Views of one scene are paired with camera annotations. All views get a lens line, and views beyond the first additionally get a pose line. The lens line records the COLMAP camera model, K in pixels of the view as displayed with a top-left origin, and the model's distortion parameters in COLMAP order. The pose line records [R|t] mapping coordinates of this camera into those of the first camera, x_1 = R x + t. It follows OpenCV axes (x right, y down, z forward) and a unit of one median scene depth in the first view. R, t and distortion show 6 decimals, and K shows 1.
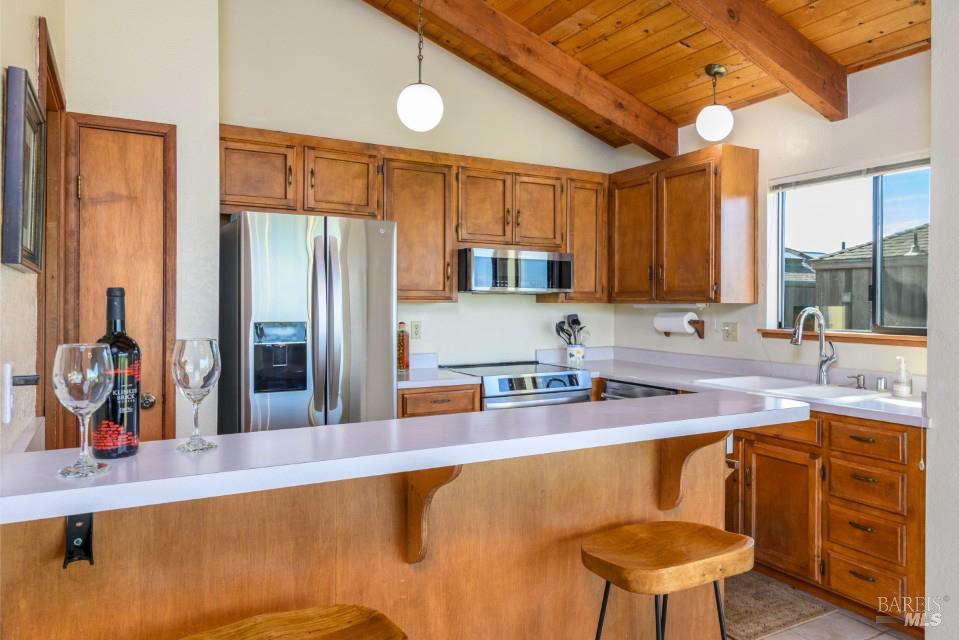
lens RADIAL K [[674.2, 0, 482.4], [0, 674.2, 314.3], [0, 0, 1]] dist [-0.009796, -0.001733]
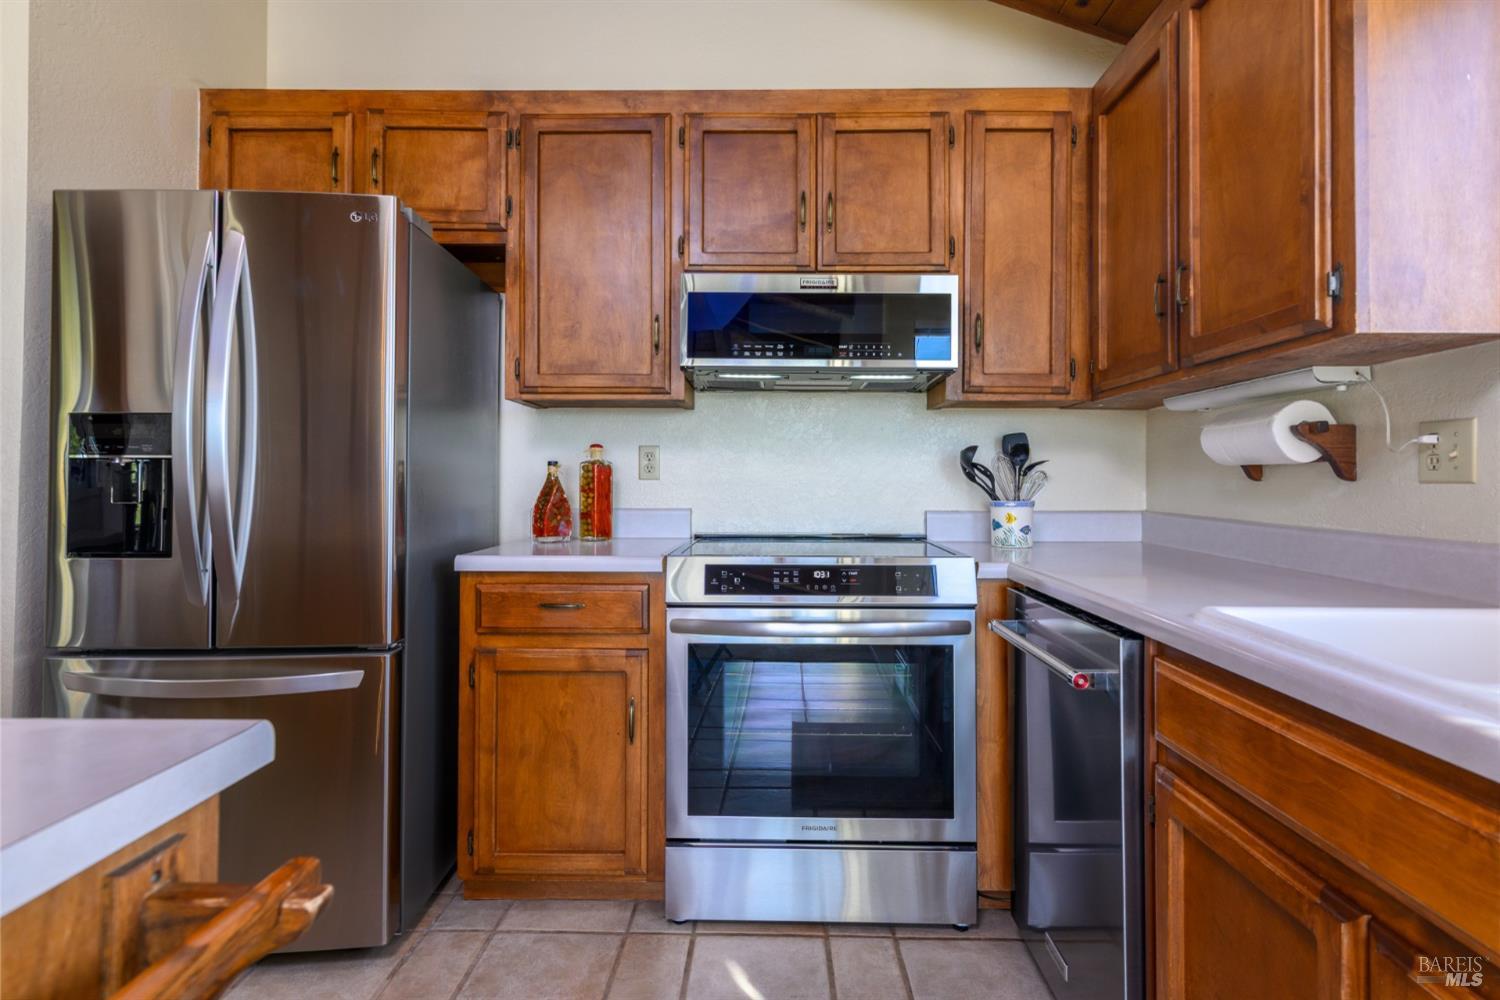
lens RADIAL K [[761.3, 0, 756.4], [0, 761.3, 473.7], [0, 0, 1]] dist [0.007125, 0.000150]
pose [[0.865626, -0.003580, -0.500678, 0.279357], [-0.010052, 0.999649, -0.024526, 0.047586], [0.500590, 0.026263, 0.865286, 0.570369]]
